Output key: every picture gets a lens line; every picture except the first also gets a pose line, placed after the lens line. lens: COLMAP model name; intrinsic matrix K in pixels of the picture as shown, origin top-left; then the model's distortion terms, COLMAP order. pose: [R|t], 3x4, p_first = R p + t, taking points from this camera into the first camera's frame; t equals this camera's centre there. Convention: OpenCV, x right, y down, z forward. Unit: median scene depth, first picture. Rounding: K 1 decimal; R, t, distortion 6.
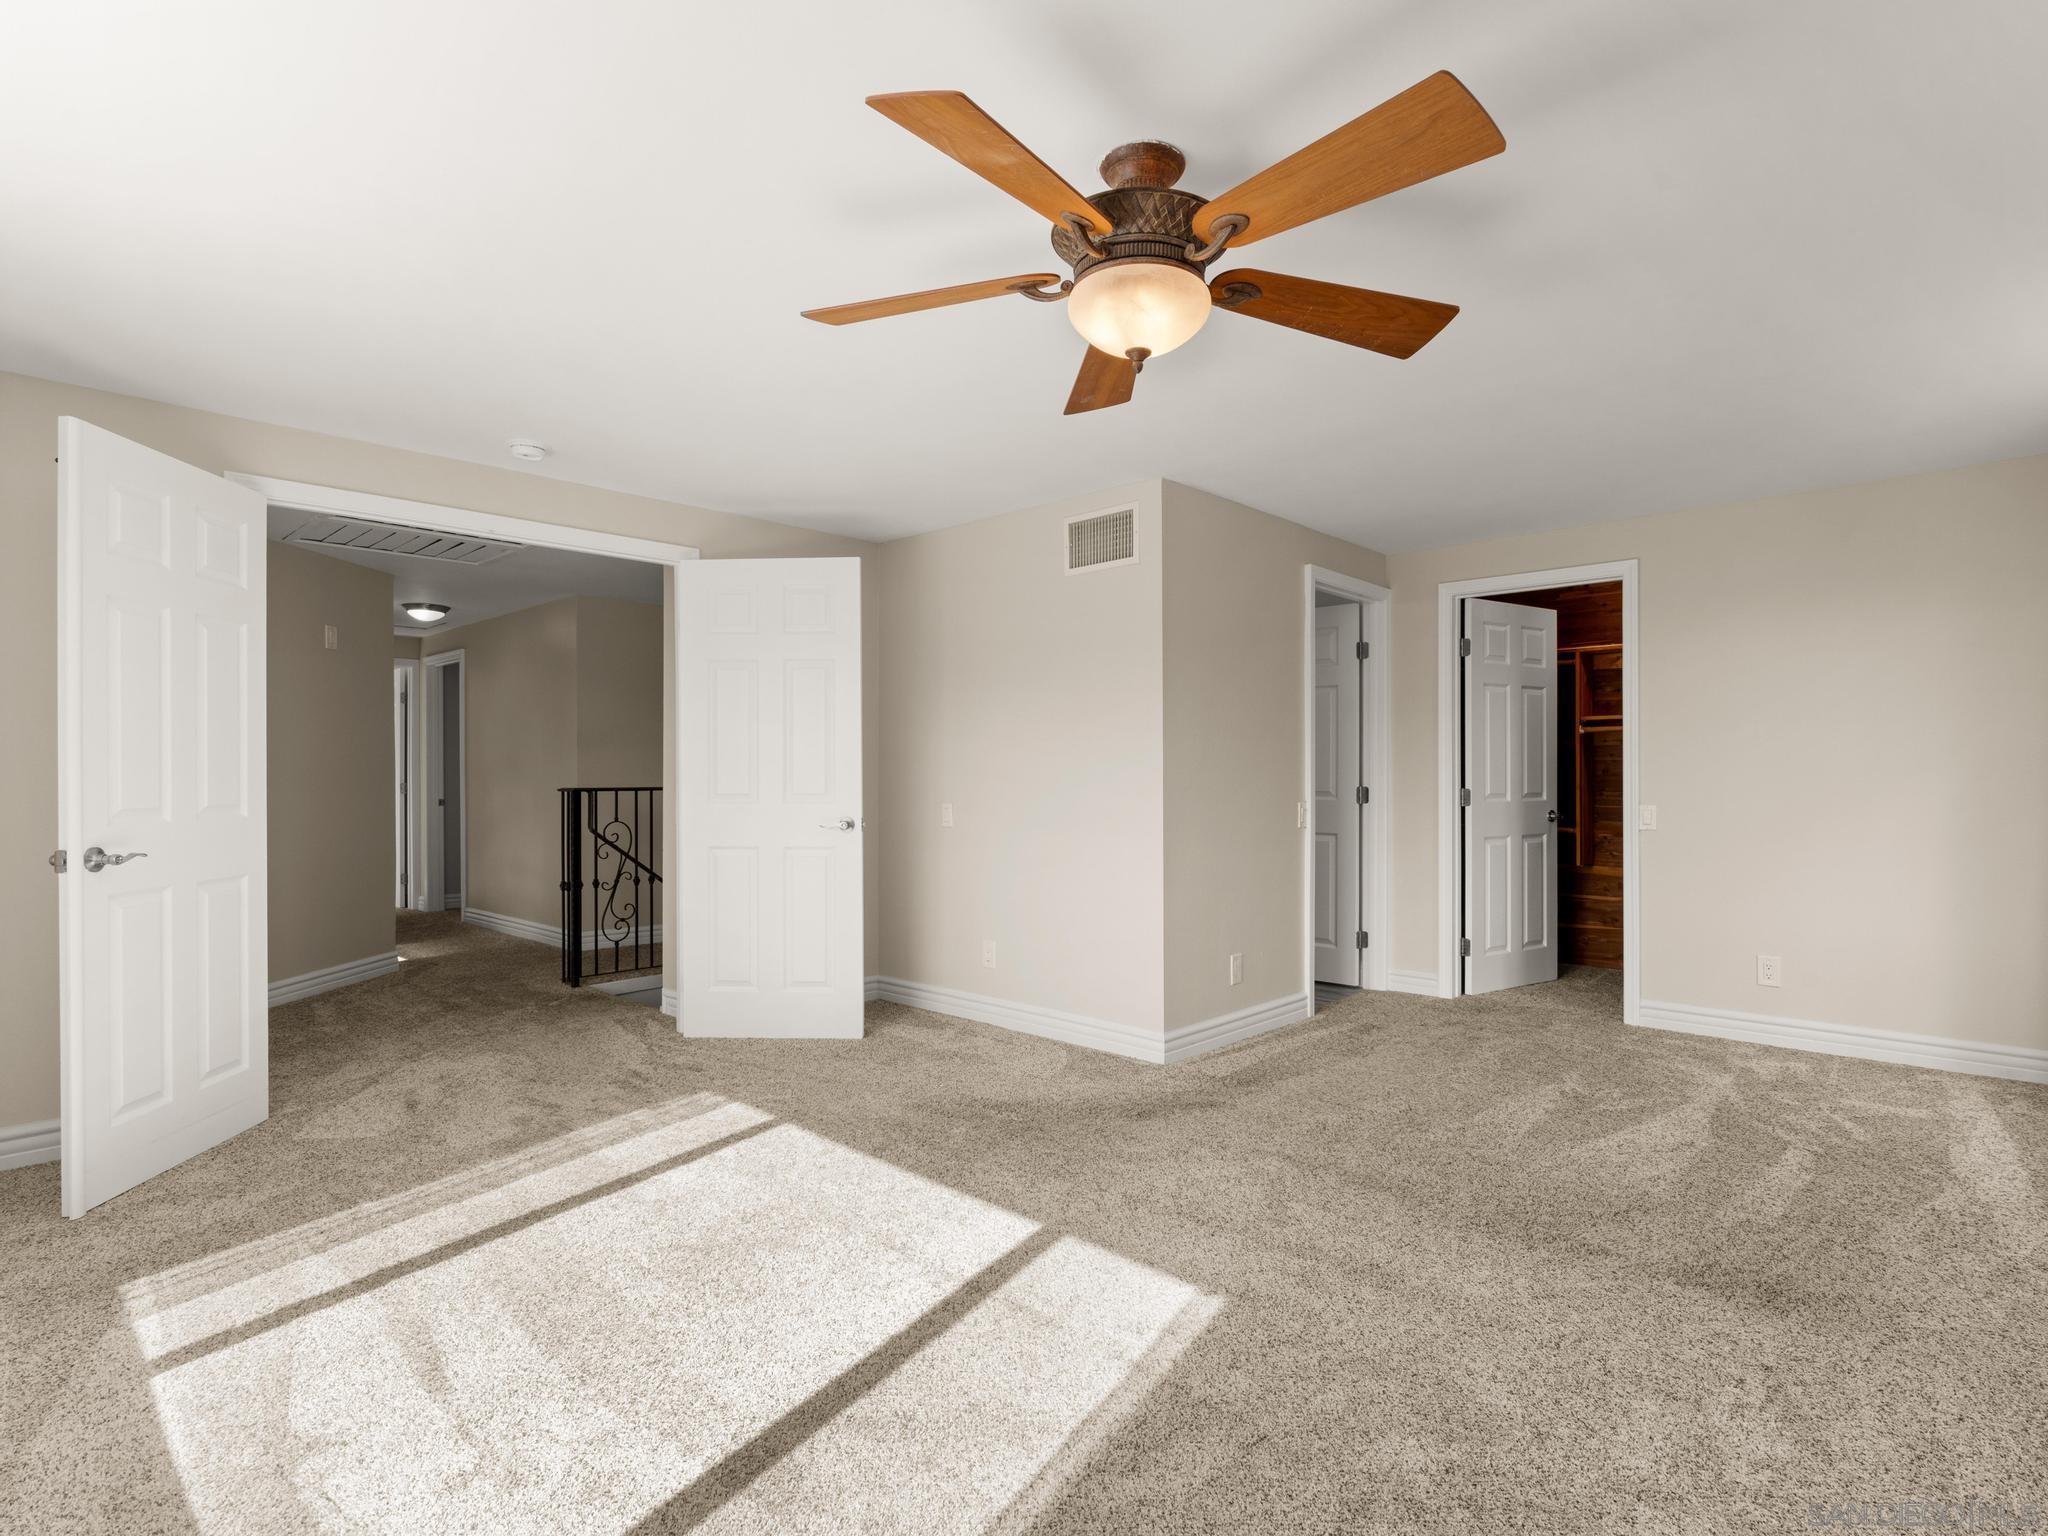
lens RADIAL K [[1041.9, 0, 1024.0], [0, 1041.9, 768.0], [0, 0, 1]] dist [-0.014745, -0.000262]
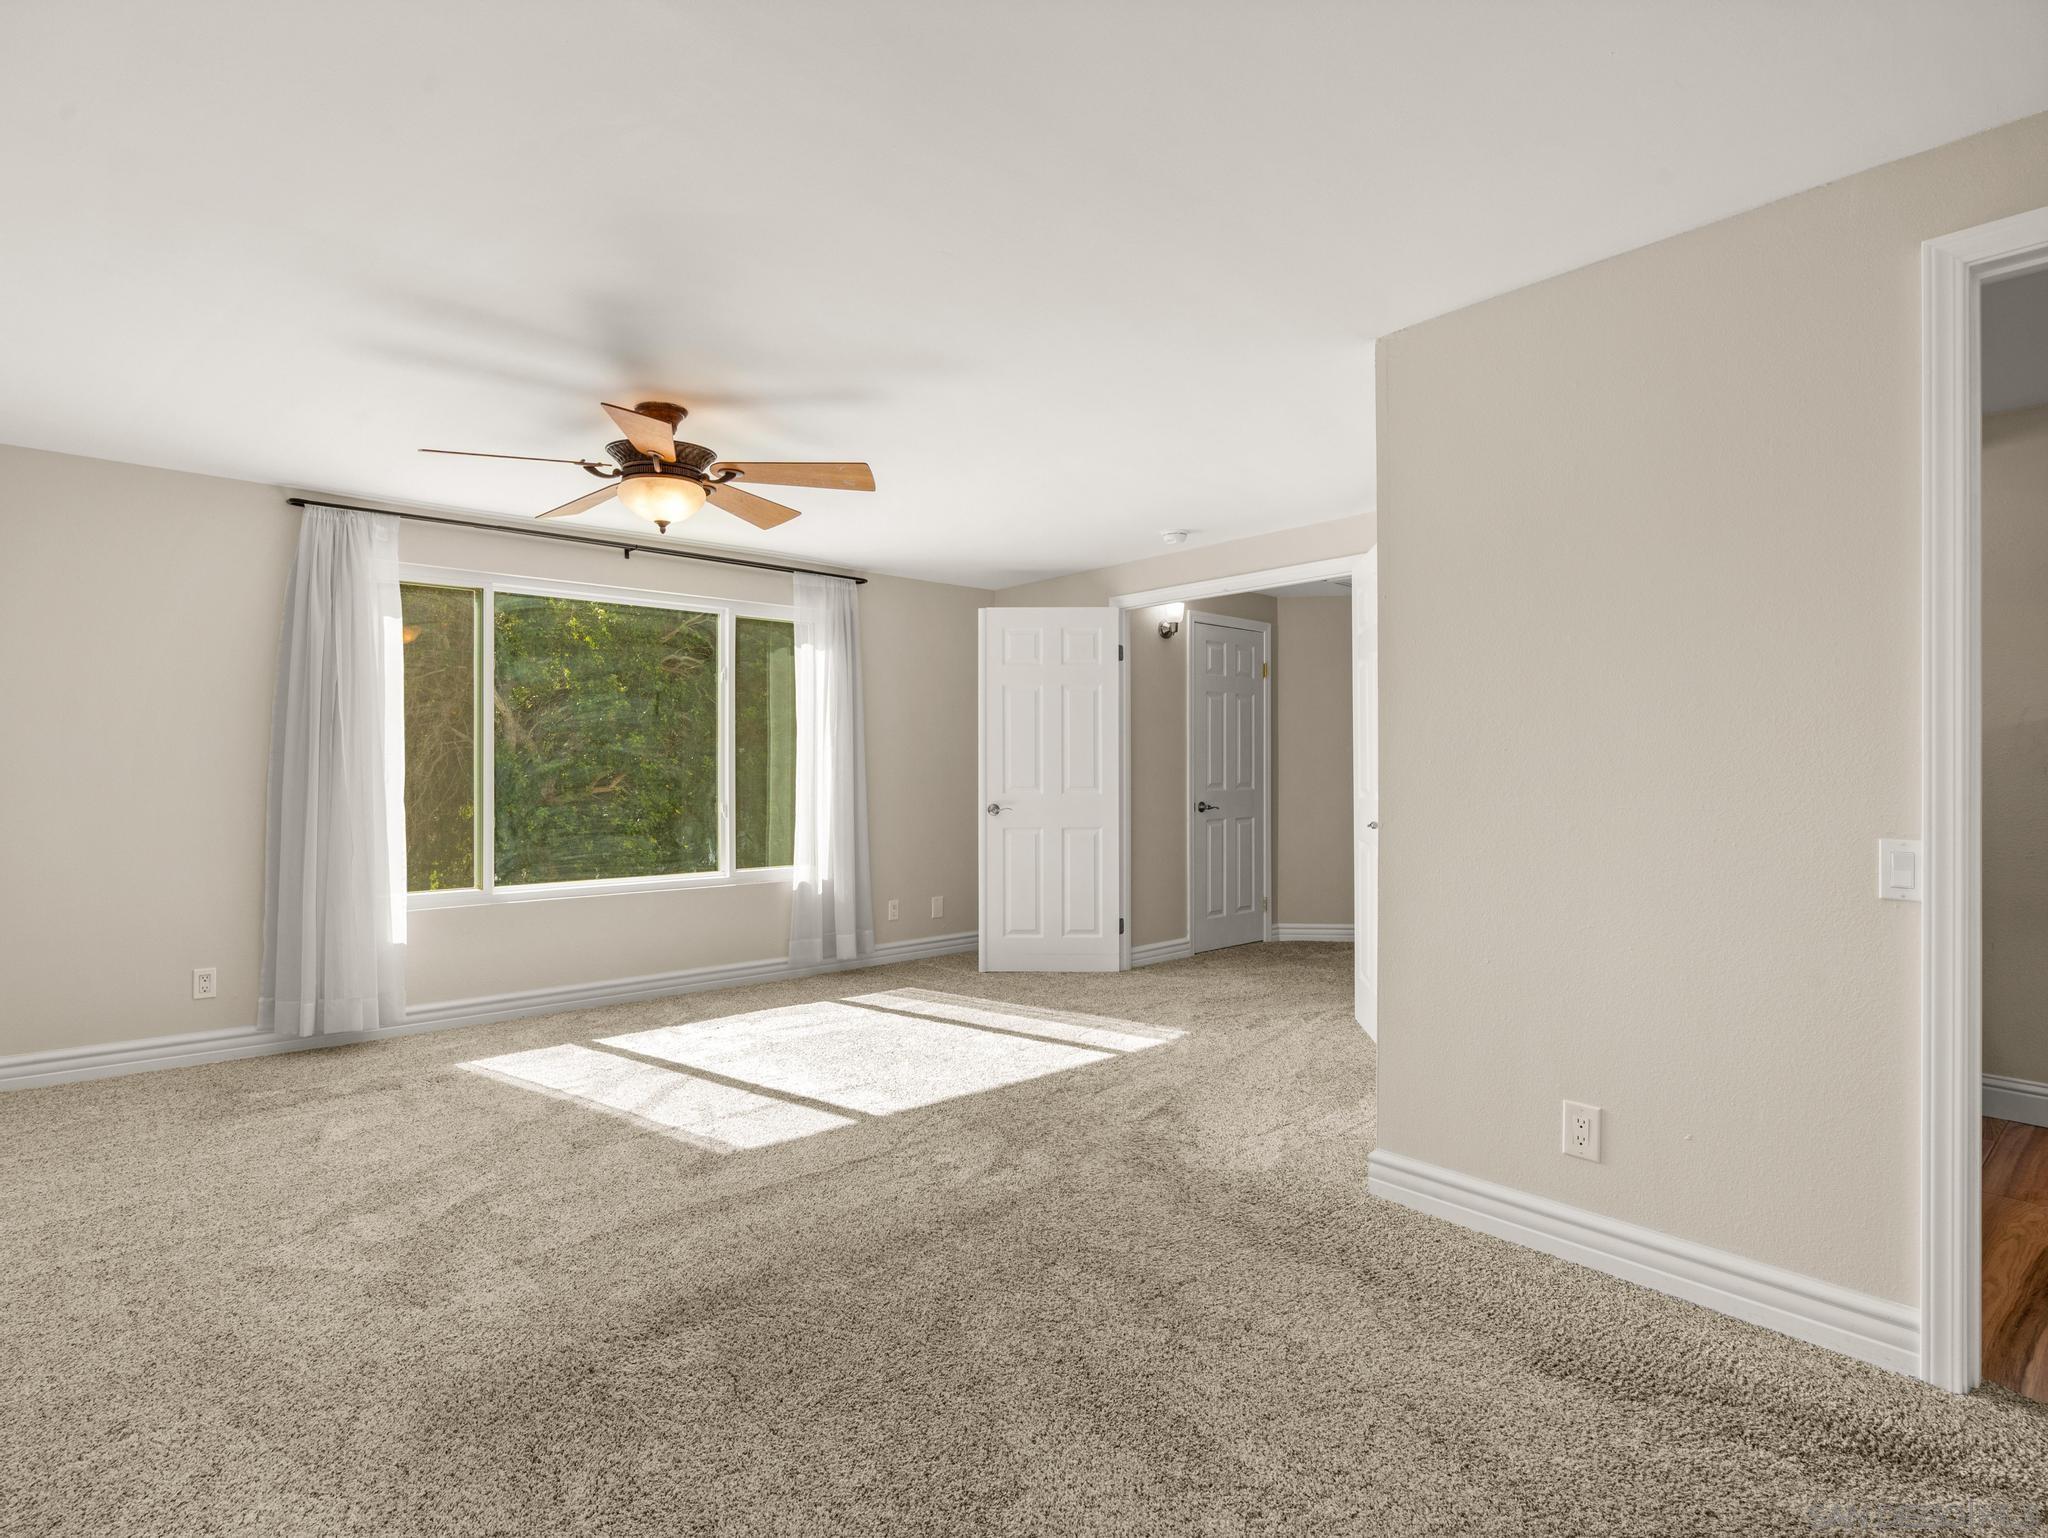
lens RADIAL K [[1041.9, 0, 1024.0], [0, 1041.9, 769.0], [0, 0, 1]] dist [-0.014745, -0.000262]
pose [[-0.075824, 0.001630, -0.997120, 1.160481], [0.003363, 0.999993, 0.001379, 0.002480], [0.997116, -0.003249, -0.075829, 1.138078]]
